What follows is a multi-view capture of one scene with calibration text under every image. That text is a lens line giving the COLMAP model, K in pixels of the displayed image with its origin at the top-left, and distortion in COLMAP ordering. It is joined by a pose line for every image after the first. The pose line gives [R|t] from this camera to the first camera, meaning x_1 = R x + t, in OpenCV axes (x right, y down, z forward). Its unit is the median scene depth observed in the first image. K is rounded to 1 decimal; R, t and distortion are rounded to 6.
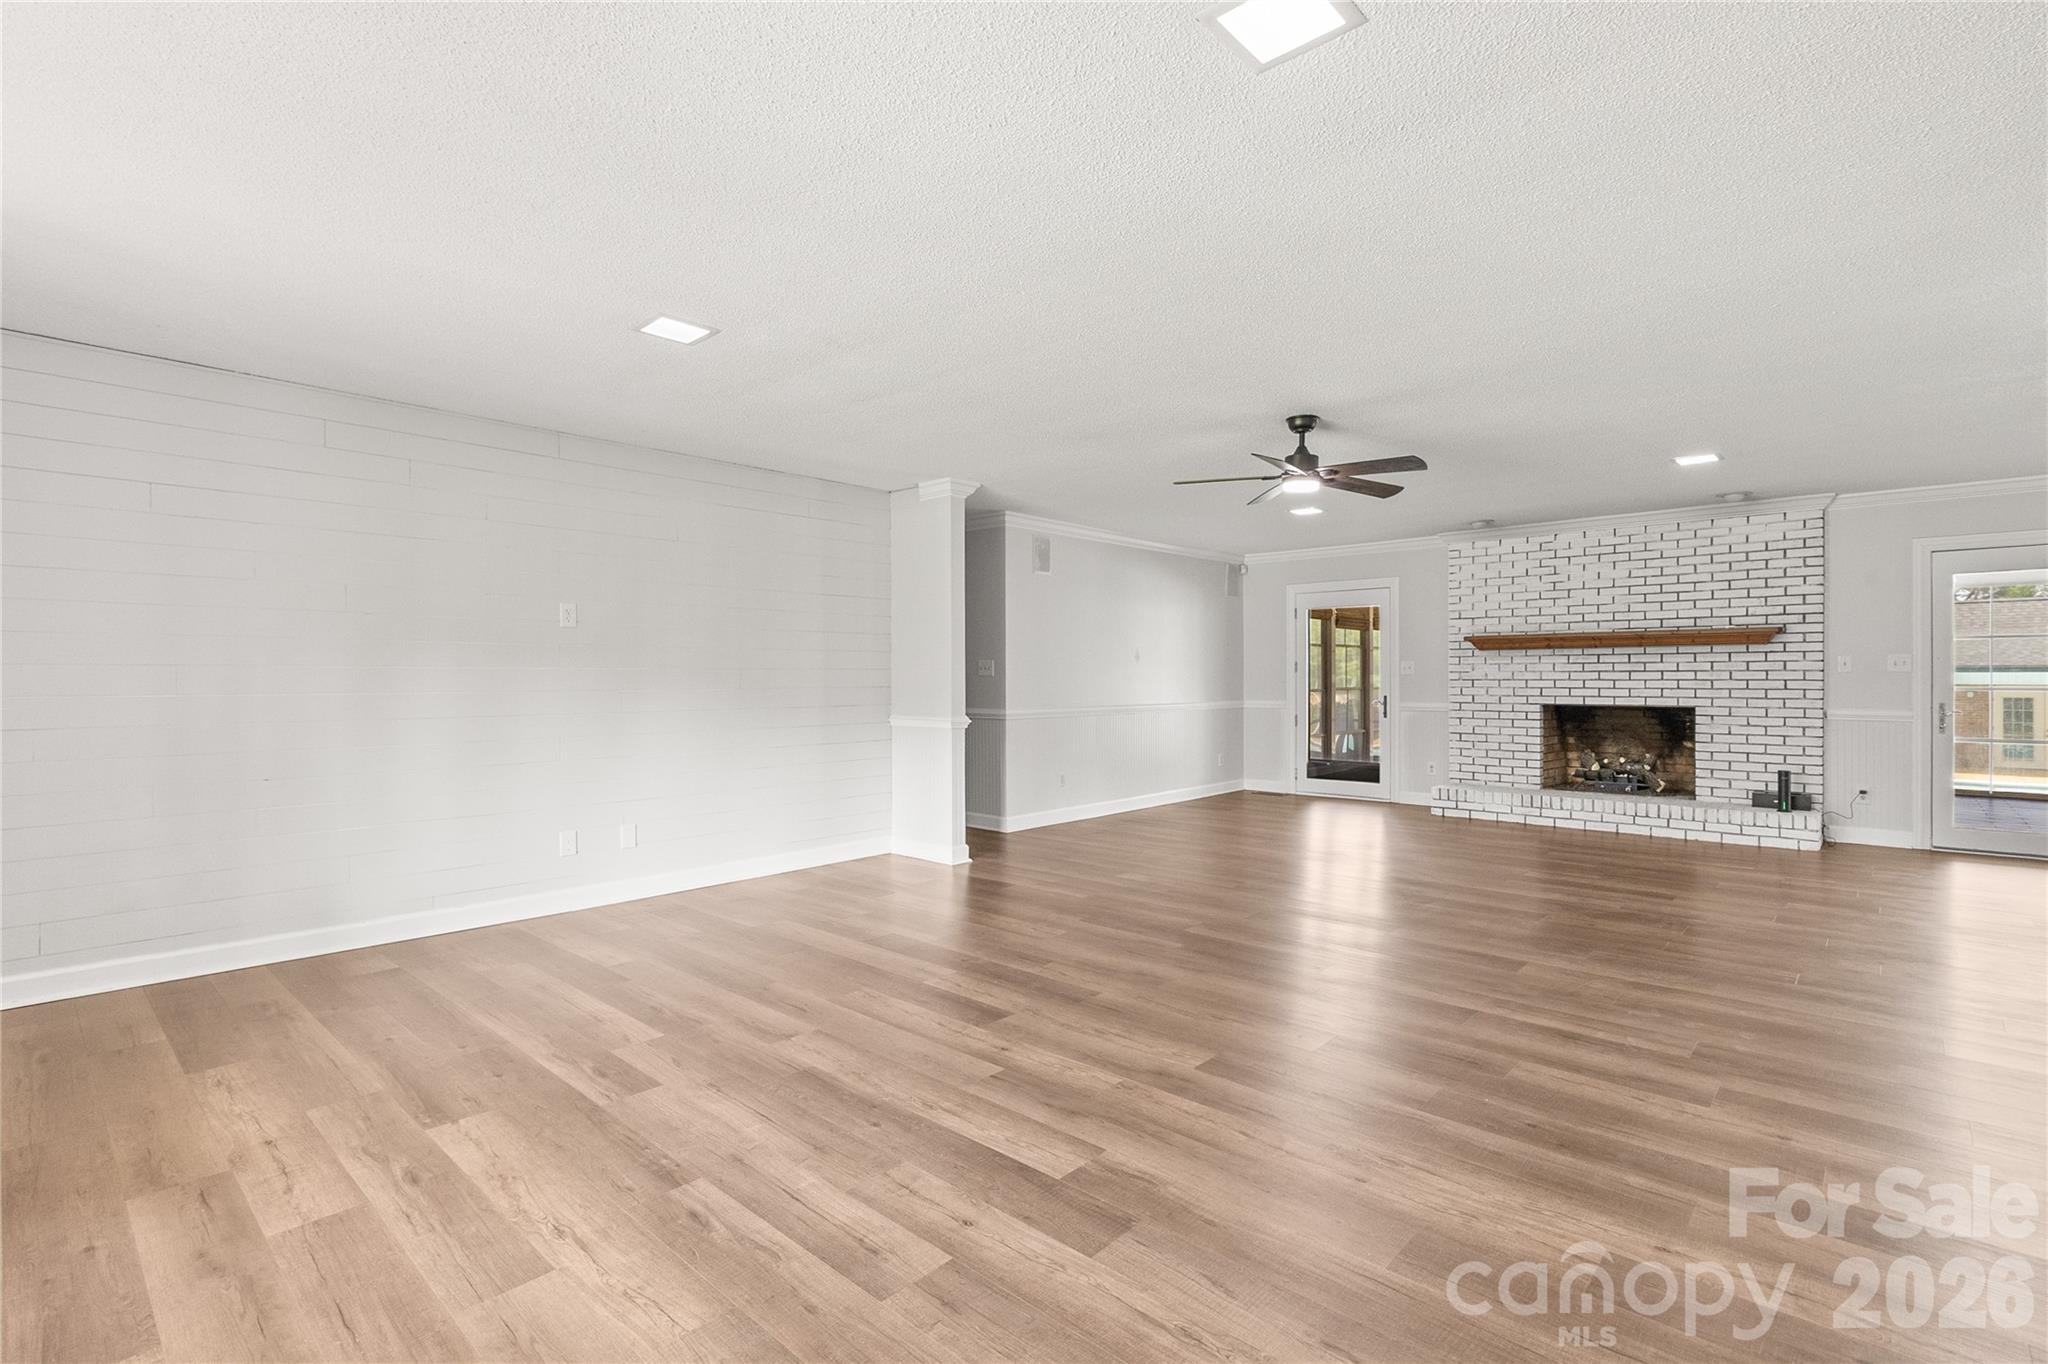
lens RADIAL K [[936.5, 0, 1030.3], [0, 936.5, 676.8], [0, 0, 1]] dist [0.002760, -0.000815]
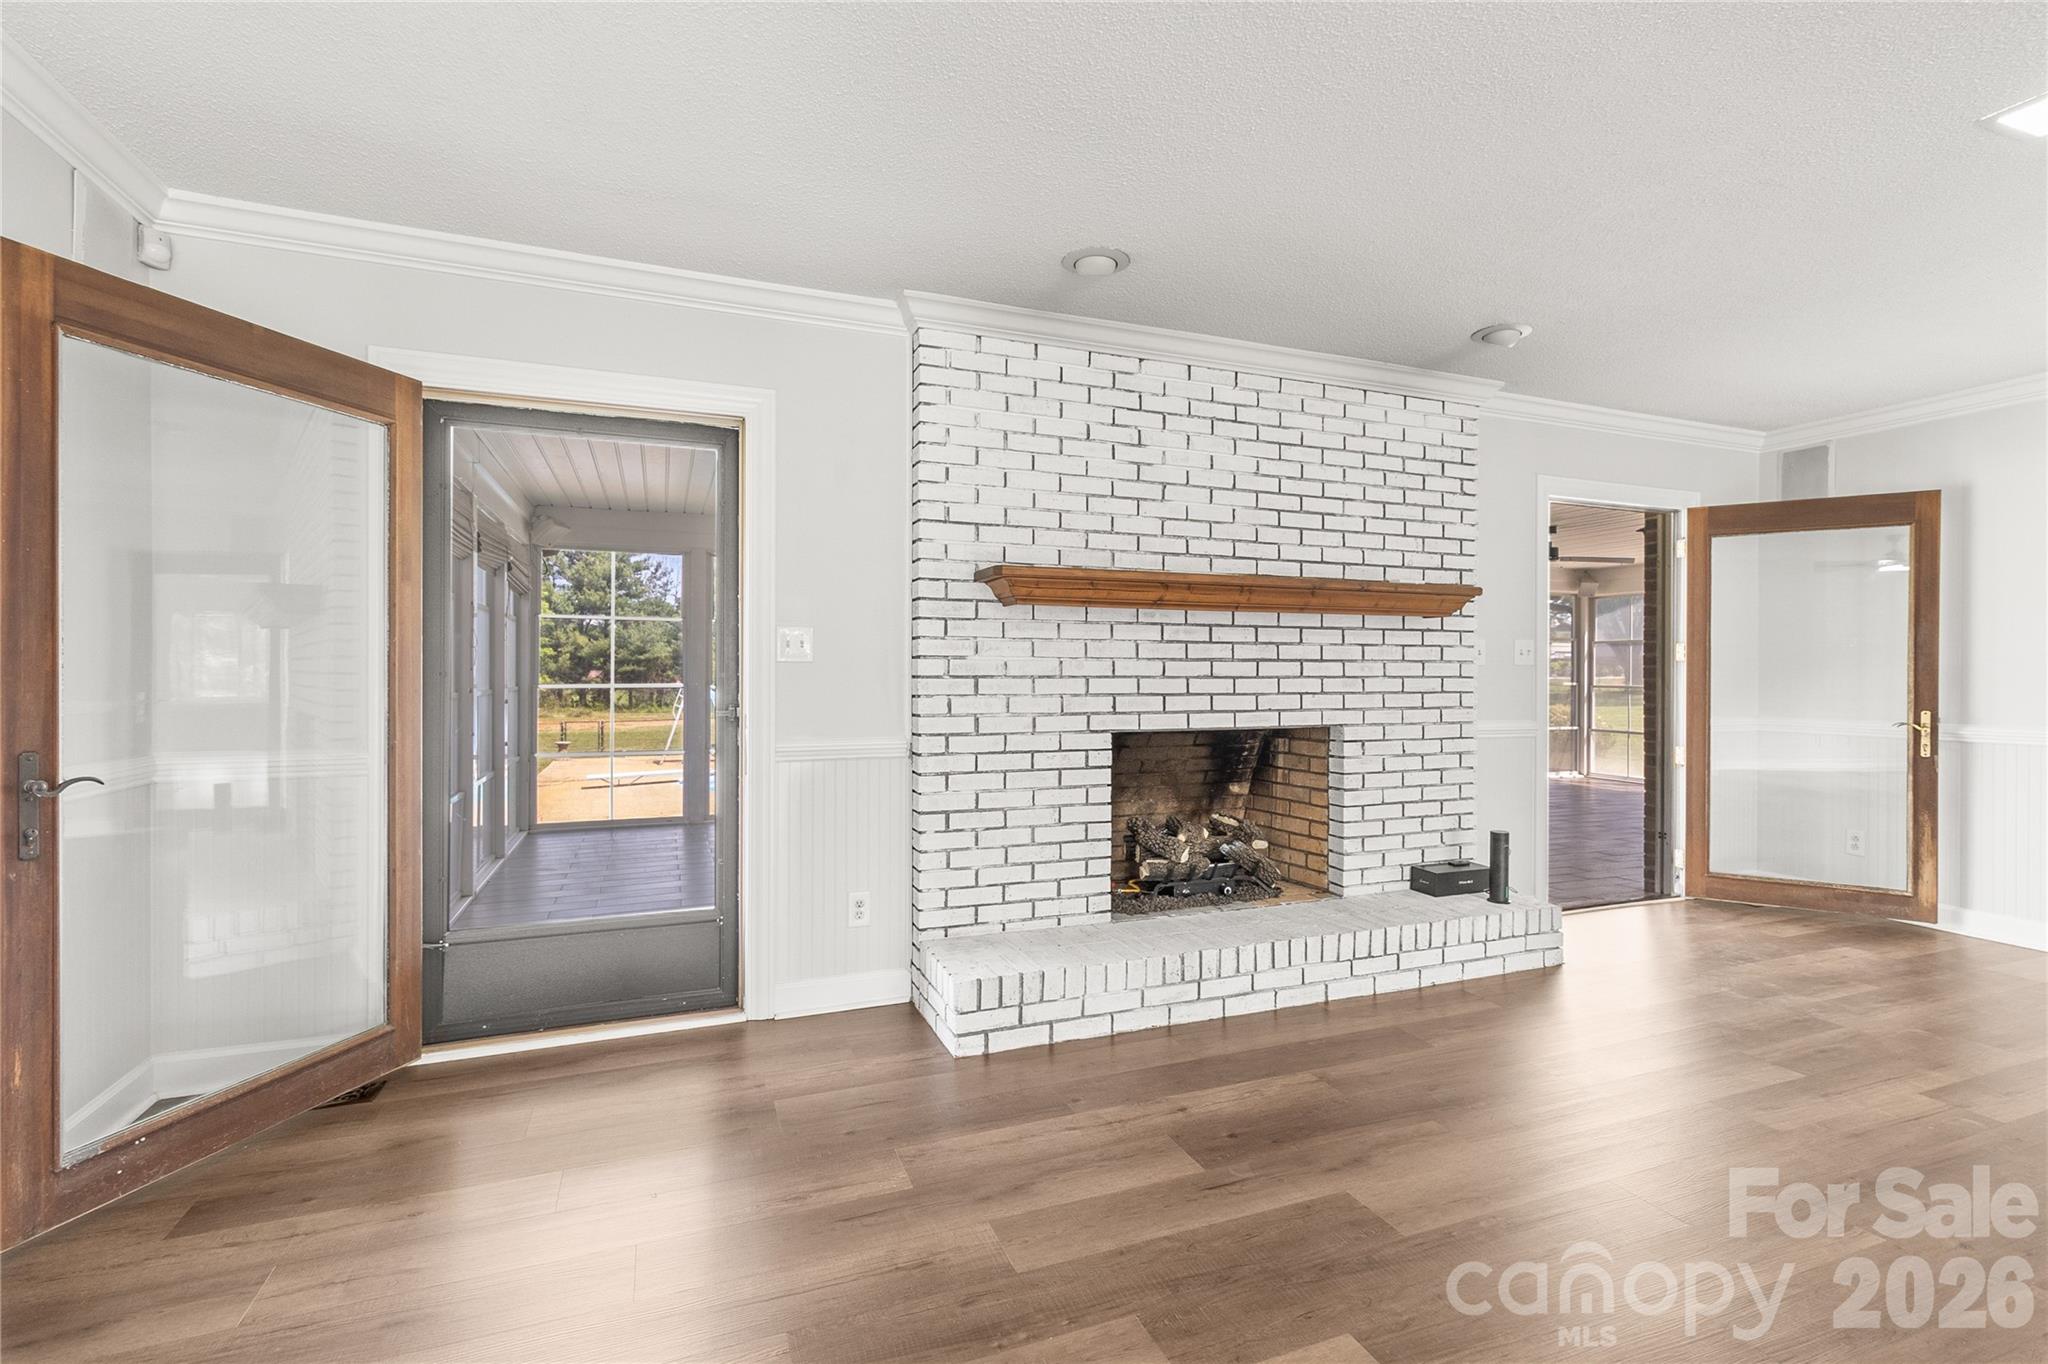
lens RADIAL K [[936.5, 0, 1018.7], [0, 936.5, 670.4], [0, 0, 1]] dist [0.002760, -0.000815]
pose [[0.426744, 0.003261, 0.904366, 0.123491], [-0.004154, 0.999990, -0.001646, 0.001057], [-0.904363, -0.003055, 0.426754, 0.866372]]
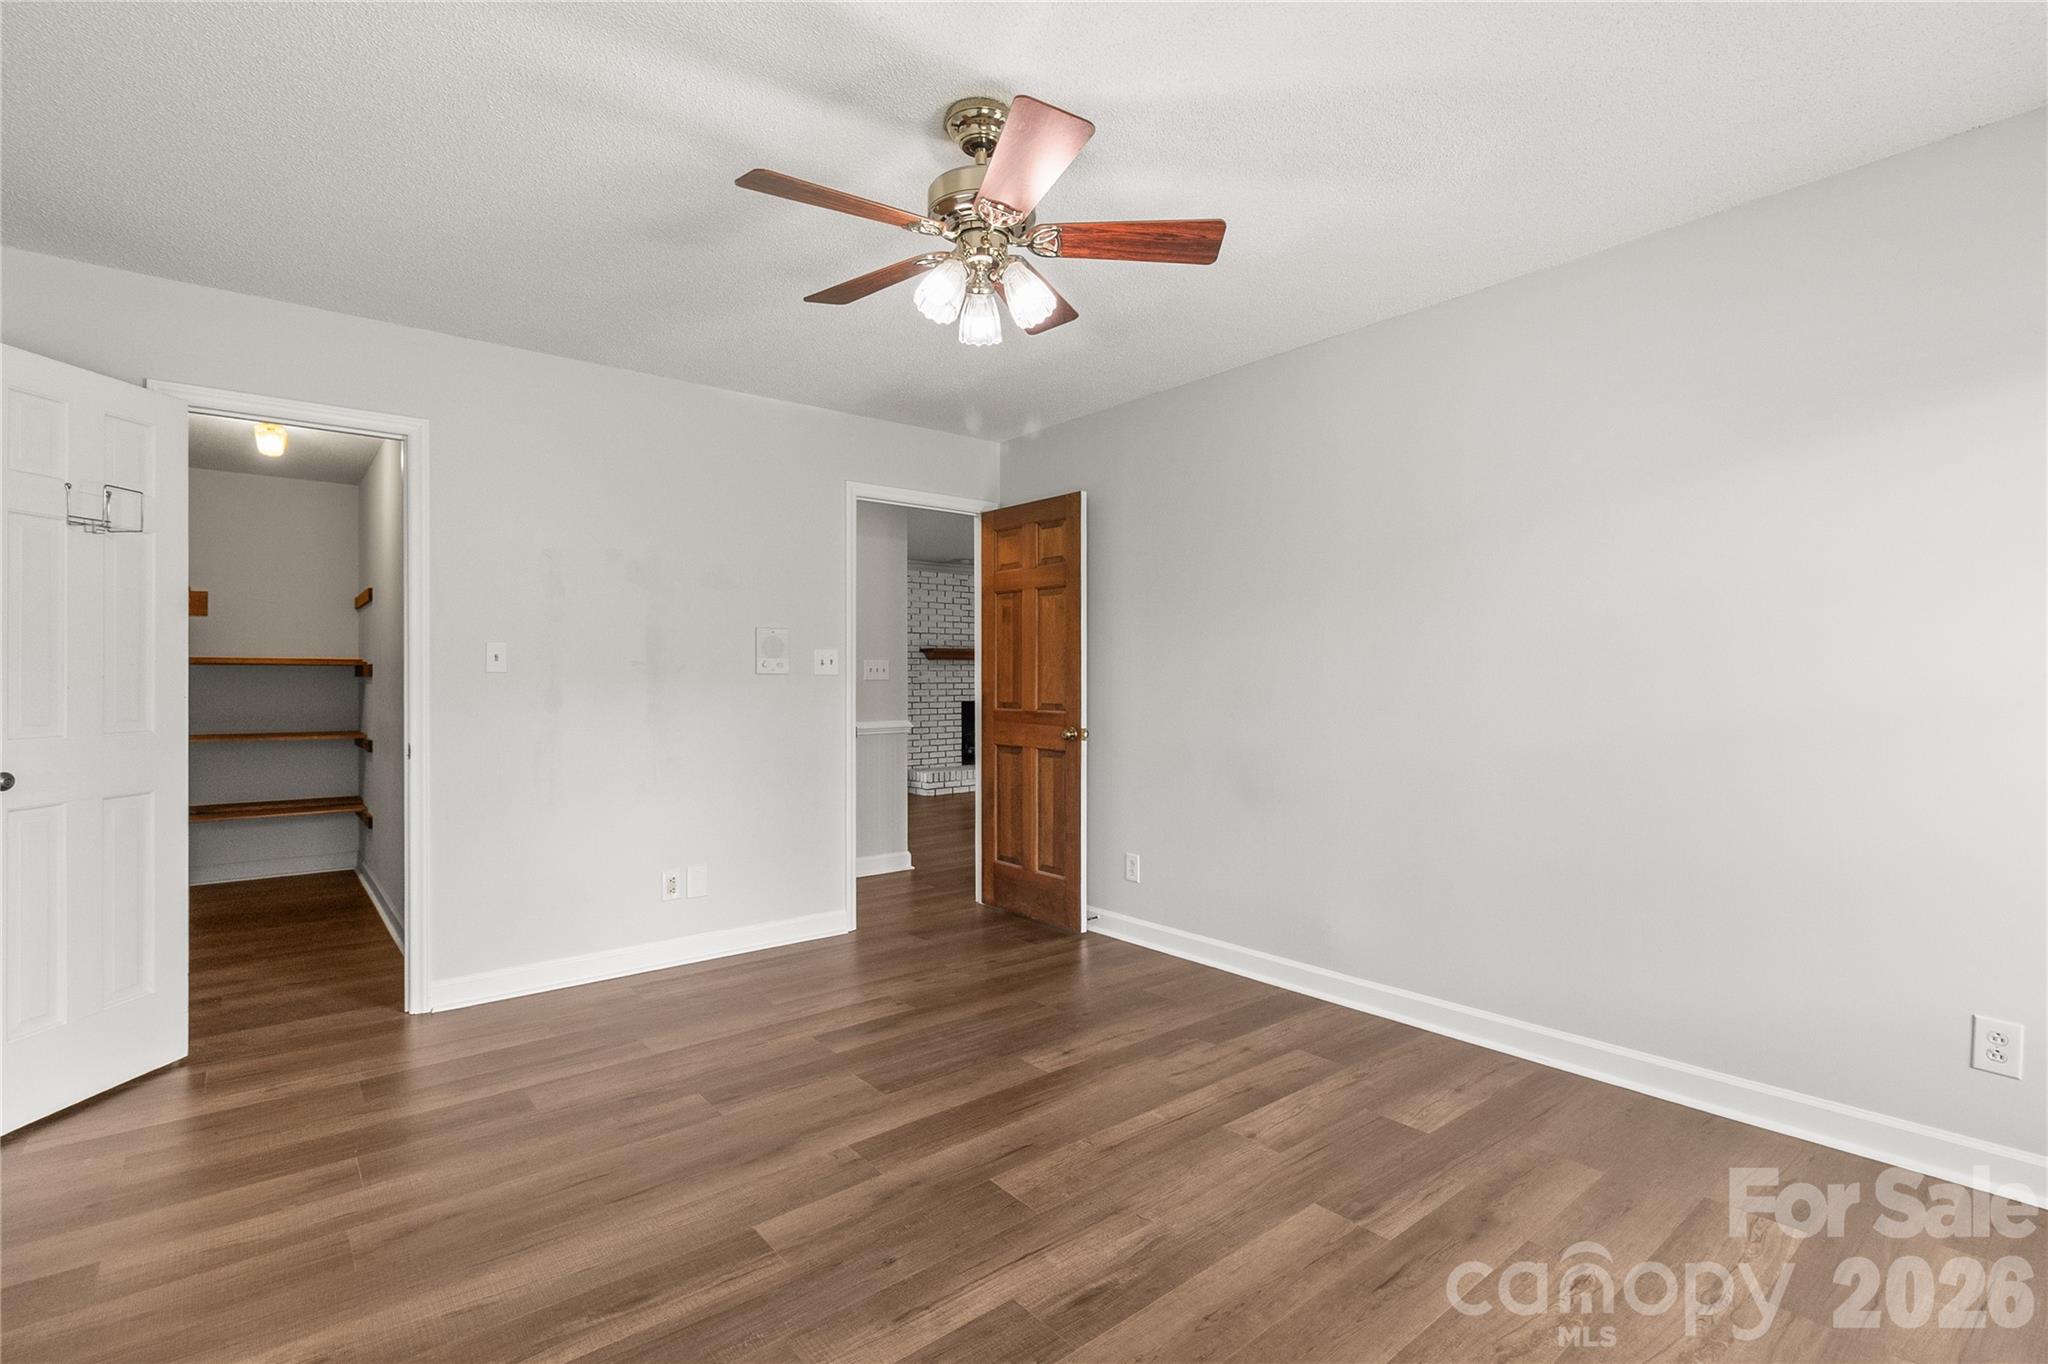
lens RADIAL K [[936.5, 0, 1020.7], [0, 936.5, 685.8], [0, 0, 1]] dist [0.002760, -0.000815]
pose [[0.138736, 0.004136, 0.990321, -0.772128], [0.008997, 0.999945, -0.005437, 0.014999], [-0.990289, 0.009664, 0.138691, 0.747537]]
